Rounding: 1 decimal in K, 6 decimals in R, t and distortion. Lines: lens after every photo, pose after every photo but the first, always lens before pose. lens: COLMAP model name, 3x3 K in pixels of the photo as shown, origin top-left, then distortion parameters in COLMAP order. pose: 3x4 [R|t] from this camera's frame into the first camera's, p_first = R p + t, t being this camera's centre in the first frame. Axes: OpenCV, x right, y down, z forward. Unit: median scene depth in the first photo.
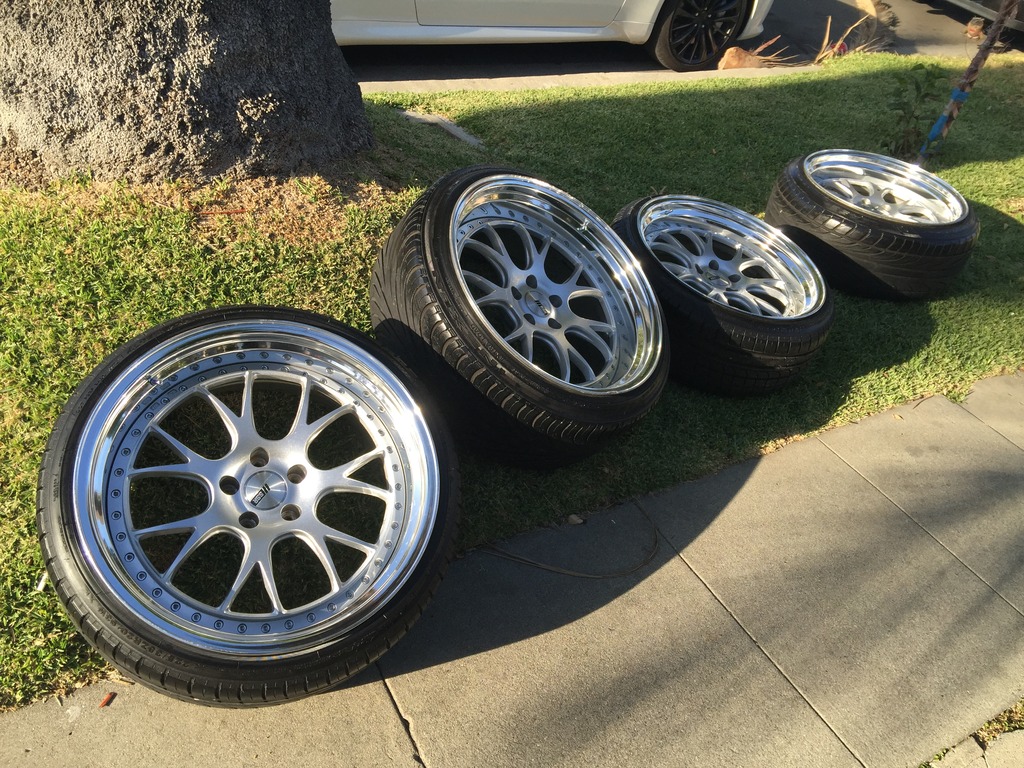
lens RADIAL K [[861.2, 0, 517.1], [0, 861.2, 379.9], [0, 0, 1]] dist [0.068847, -0.113981]
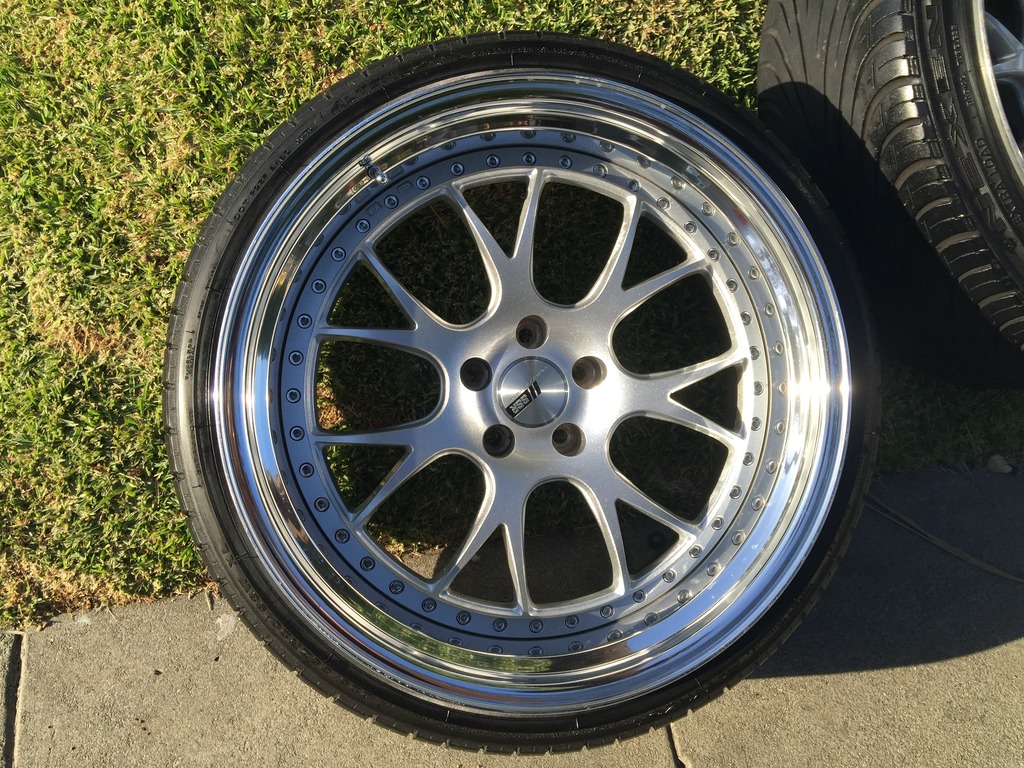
lens RADIAL K [[861.2, 0, 517.1], [0, 861.2, 379.9], [0, 0, 1]] dist [0.068847, -0.113981]
pose [[0.942588, 0.253163, -0.217801, -0.169580], [-0.154549, 0.908814, 0.387520, -0.097231], [0.296046, -0.331611, 0.895763, 0.463386]]
